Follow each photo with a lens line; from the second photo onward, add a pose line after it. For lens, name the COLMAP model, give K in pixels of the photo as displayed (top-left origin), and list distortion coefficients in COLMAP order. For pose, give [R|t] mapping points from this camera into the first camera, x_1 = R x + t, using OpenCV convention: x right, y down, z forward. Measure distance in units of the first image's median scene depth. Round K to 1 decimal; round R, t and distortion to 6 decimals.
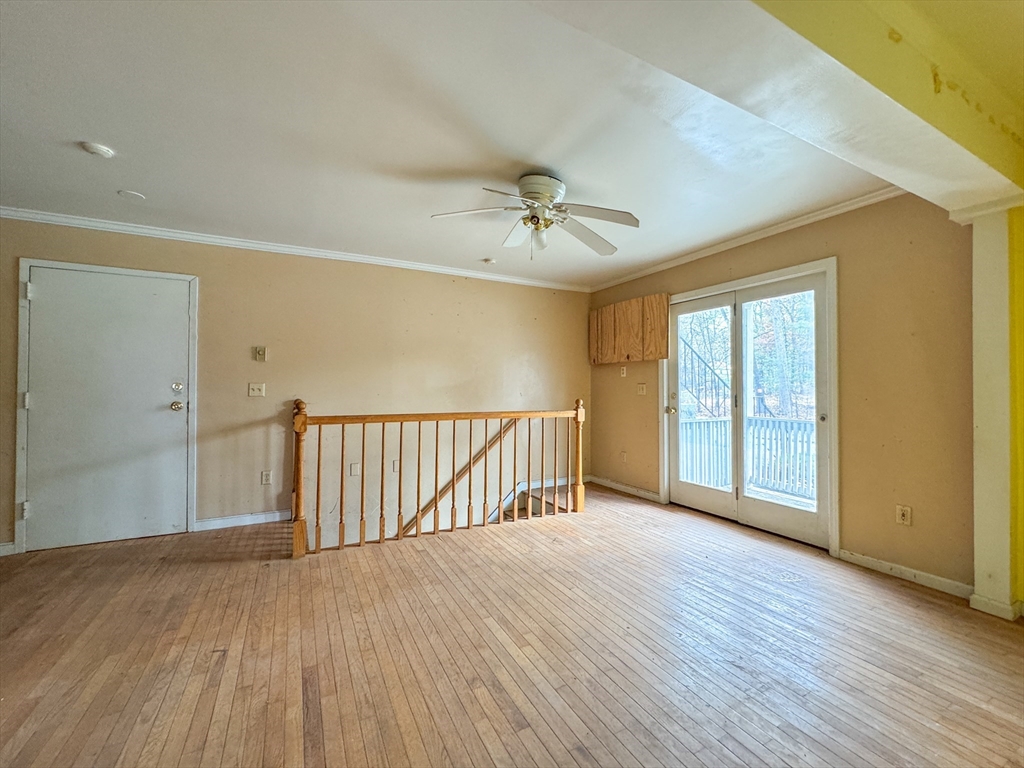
lens RADIAL K [[413.1, 0, 516.0], [0, 413.1, 383.4], [0, 0, 1]] dist [-0.001326, -0.000089]
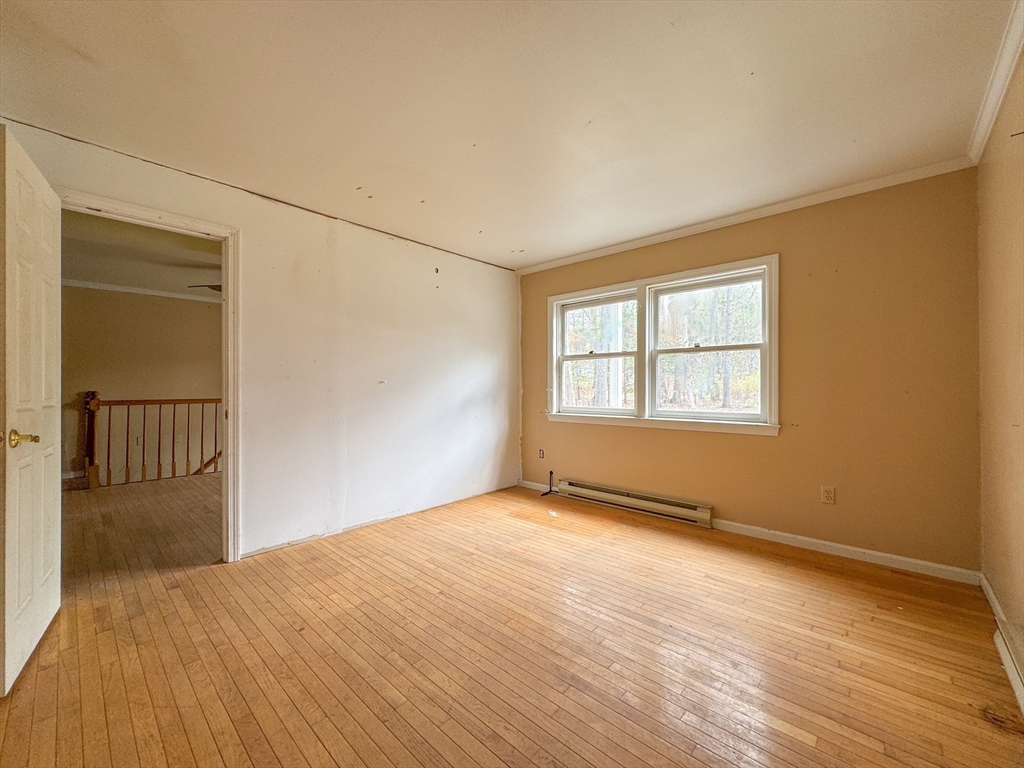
lens RADIAL K [[413.1, 0, 516.0], [0, 413.1, 383.4], [0, 0, 1]] dist [-0.001326, -0.000089]
pose [[0.945289, 0.000460, 0.326235, 0.397084], [-0.001435, 0.999995, 0.002748, 0.005890], [-0.326232, -0.003066, 0.945285, -0.828864]]
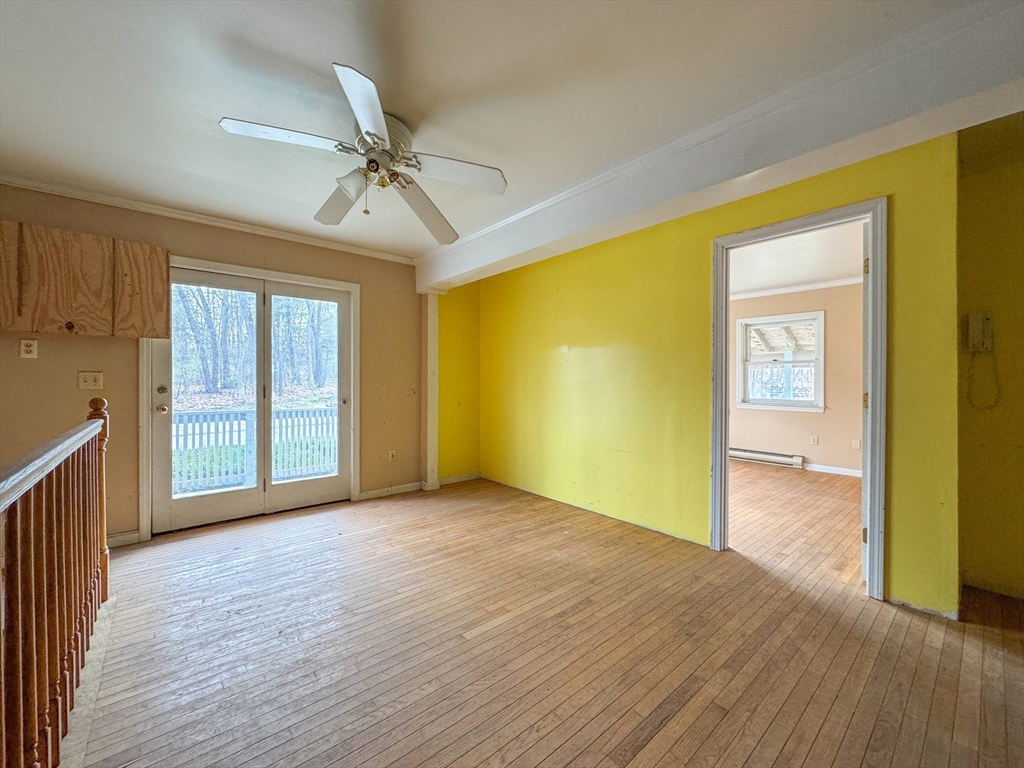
lens RADIAL K [[416.6, 0, 505.4], [0, 416.6, 379.5], [0, 0, 1]] dist [-0.002576, 0.000279]
pose [[-0.206905, 0.001178, 0.978360, -0.569010], [-0.011764, 0.999924, -0.003692, 0.009678], [-0.978290, -0.012273, -0.206876, 0.652519]]
